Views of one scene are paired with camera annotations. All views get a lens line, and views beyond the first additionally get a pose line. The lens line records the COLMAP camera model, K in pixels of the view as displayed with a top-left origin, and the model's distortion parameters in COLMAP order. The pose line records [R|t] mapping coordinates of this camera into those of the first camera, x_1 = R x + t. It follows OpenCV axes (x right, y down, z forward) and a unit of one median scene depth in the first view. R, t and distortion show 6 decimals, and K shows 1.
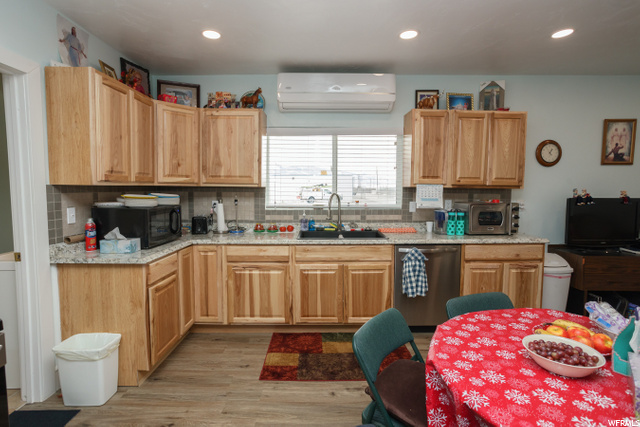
lens RADIAL K [[319.2, 0, 319.5], [0, 319.2, 208.9], [0, 0, 1]] dist [0.001162, 0.001712]
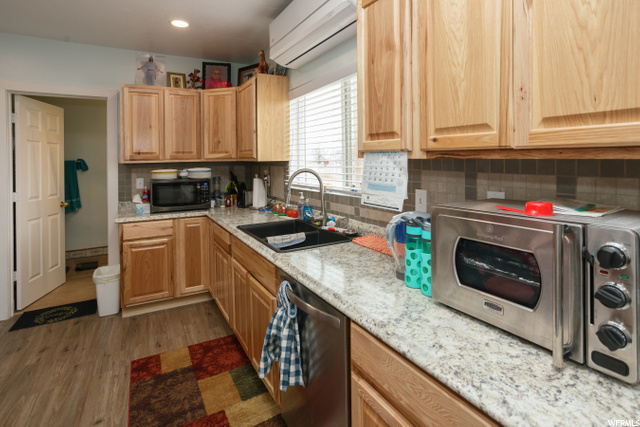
lens RADIAL K [[331.6, 0, 322.2], [0, 331.6, 160.7], [0, 0, 1]] dist [-0.037741, 0.013962]
pose [[0.493598, -0.009298, -0.869641, 0.824597], [-0.034000, 0.998972, -0.029979, -0.058460], [0.869026, 0.044366, 0.492774, 0.843560]]
